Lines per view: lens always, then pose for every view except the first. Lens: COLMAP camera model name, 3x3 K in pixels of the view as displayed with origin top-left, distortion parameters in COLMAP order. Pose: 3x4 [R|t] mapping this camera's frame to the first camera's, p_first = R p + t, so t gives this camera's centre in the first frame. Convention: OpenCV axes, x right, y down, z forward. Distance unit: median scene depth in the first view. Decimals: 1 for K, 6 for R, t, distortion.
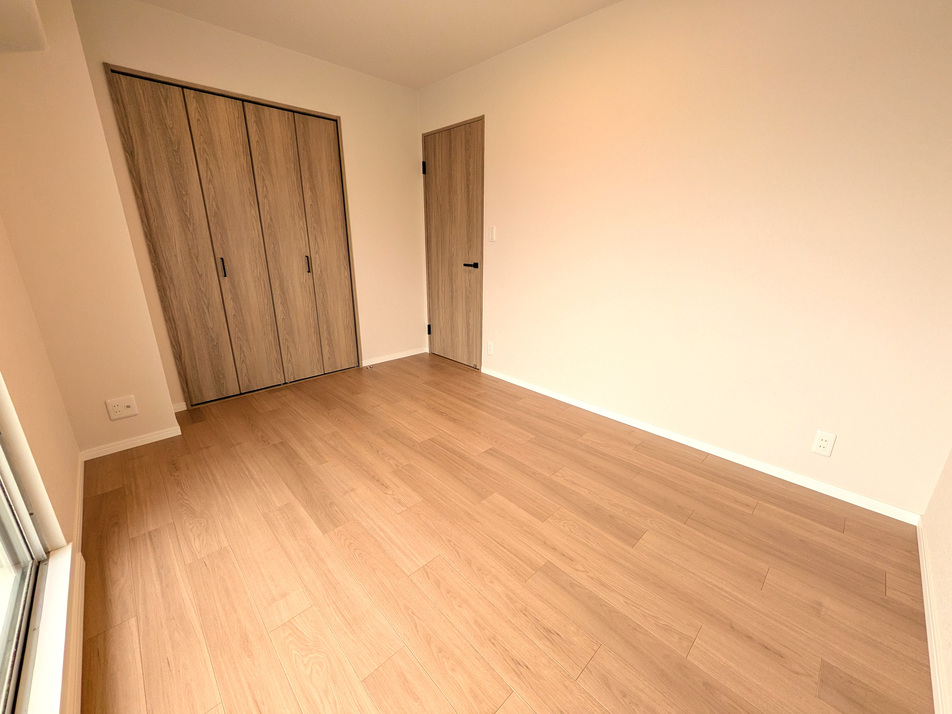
lens RADIAL K [[379.2, 0, 481.5], [0, 379.2, 354.1], [0, 0, 1]] dist [0.001991, 0.000058]
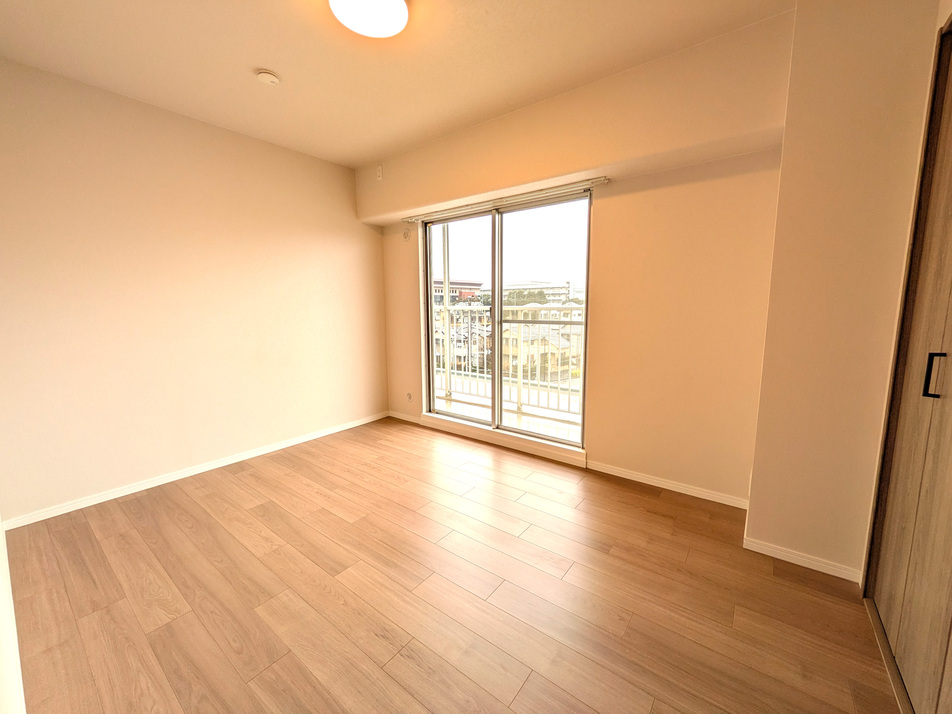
lens RADIAL K [[379.2, 0, 481.5], [0, 379.2, 354.1], [0, 0, 1]] dist [0.001991, 0.000058]
pose [[-0.988408, 0.021020, -0.150359, -0.182178], [-0.043530, 0.909552, 0.413304, -0.559881], [0.145447, 0.415058, -0.898094, 1.808296]]
